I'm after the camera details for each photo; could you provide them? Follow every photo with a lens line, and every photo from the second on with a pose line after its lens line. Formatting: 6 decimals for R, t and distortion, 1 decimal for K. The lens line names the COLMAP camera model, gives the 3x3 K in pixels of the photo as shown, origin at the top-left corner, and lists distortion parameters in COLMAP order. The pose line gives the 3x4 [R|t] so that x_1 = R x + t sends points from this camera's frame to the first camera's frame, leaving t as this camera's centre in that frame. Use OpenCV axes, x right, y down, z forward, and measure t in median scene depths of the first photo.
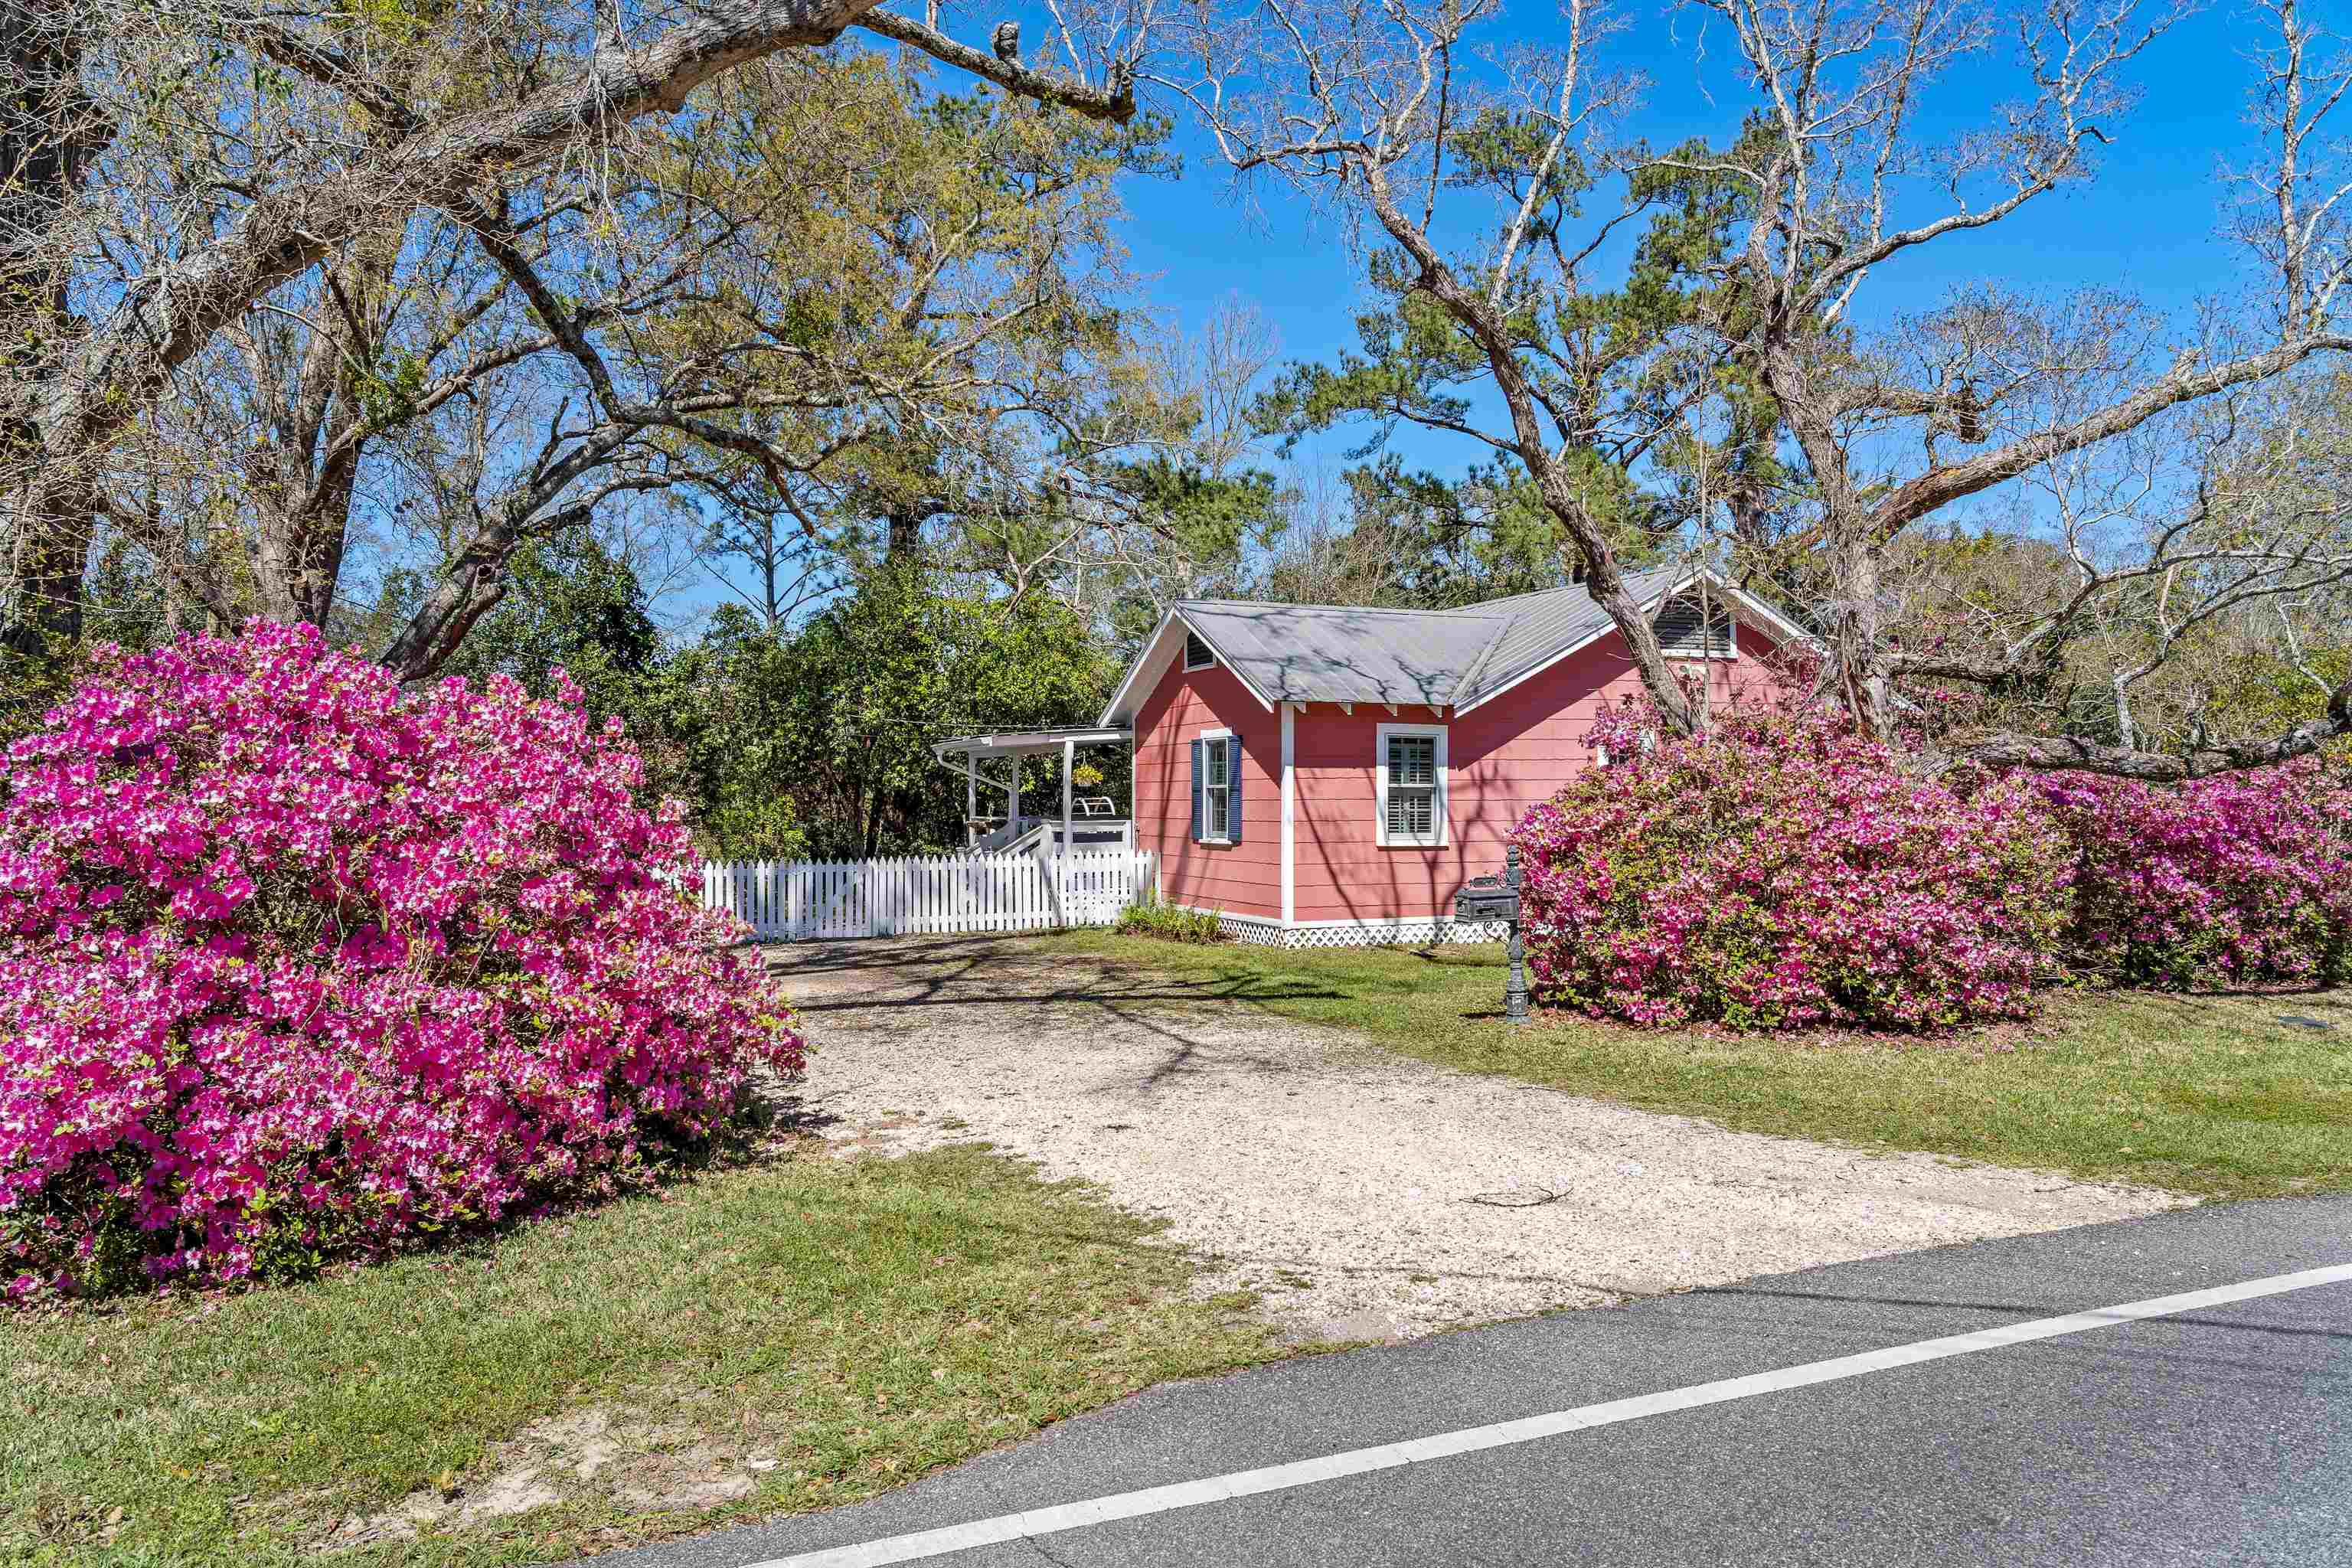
lens RADIAL K [[1672.6, 0, 1190.8], [0, 1672.6, 789.4], [0, 0, 1]] dist [-0.012587, -0.003048]
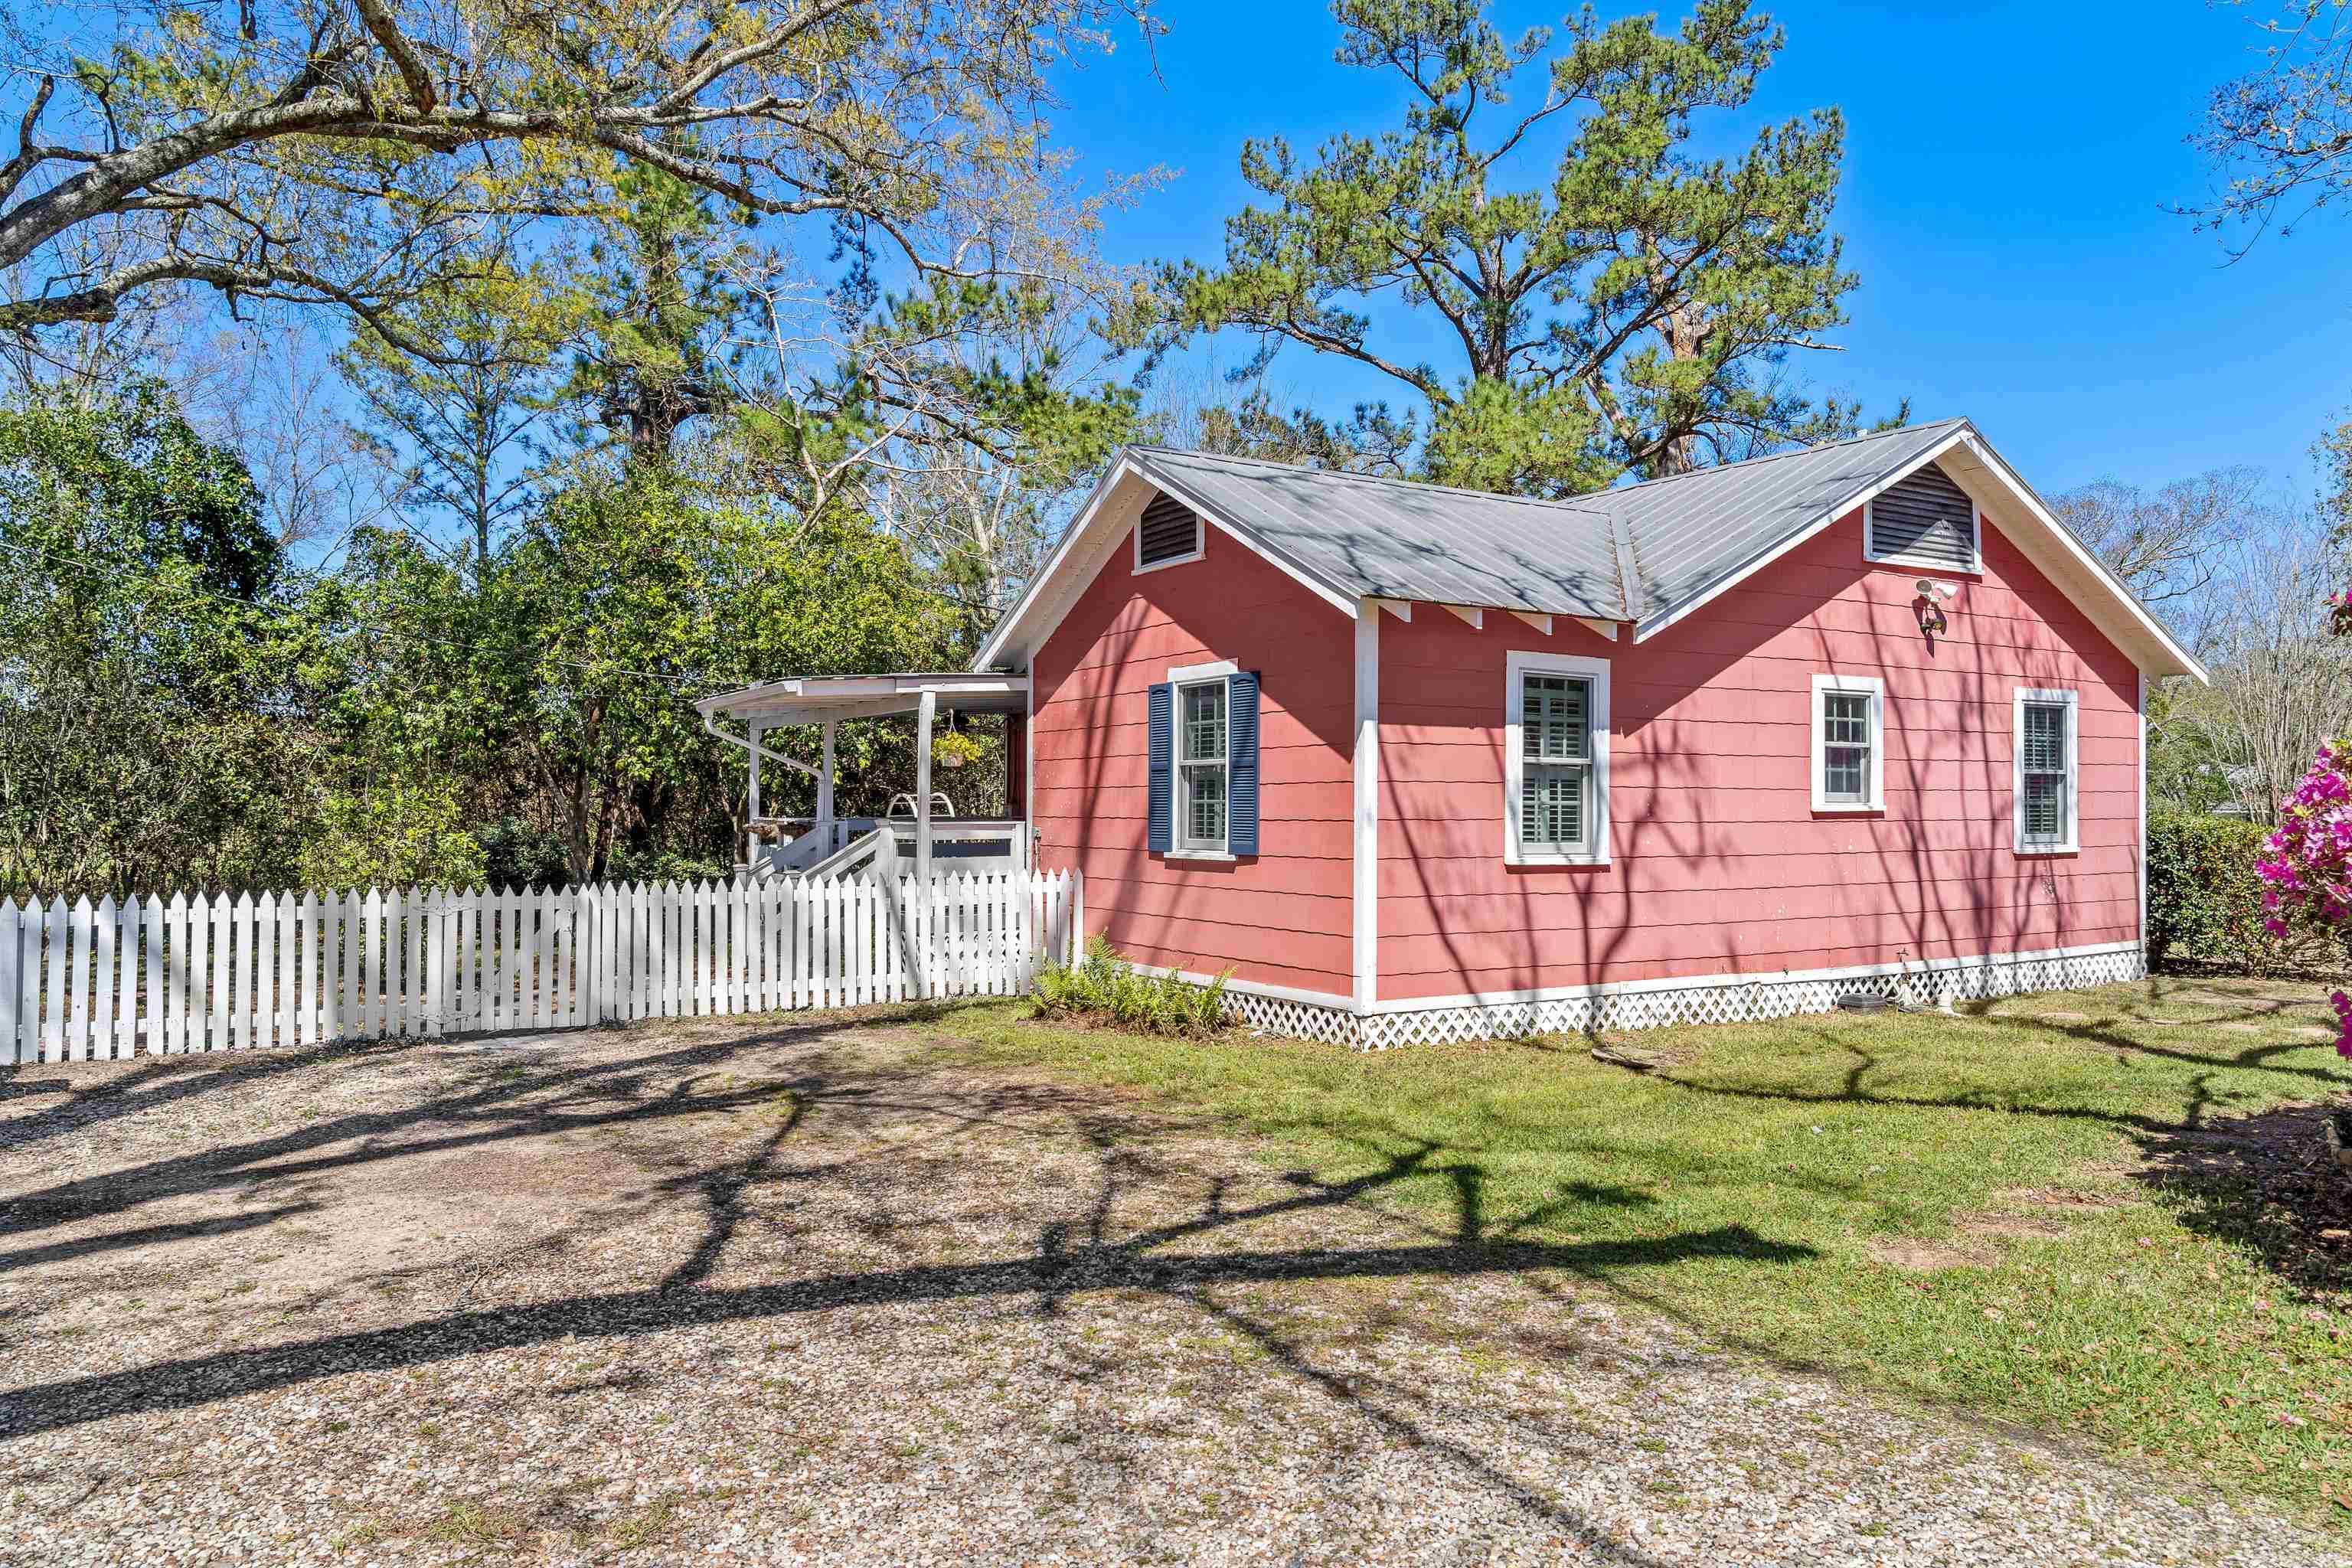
lens RADIAL K [[1672.6, 0, 1190.8], [0, 1672.6, 789.4], [0, 0, 1]] dist [-0.012587, -0.003048]
pose [[0.989472, 0.007986, 0.144505, -0.071917], [-0.006689, 0.999933, -0.009454, 0.013134], [-0.144571, 0.008388, 0.989459, 0.415091]]
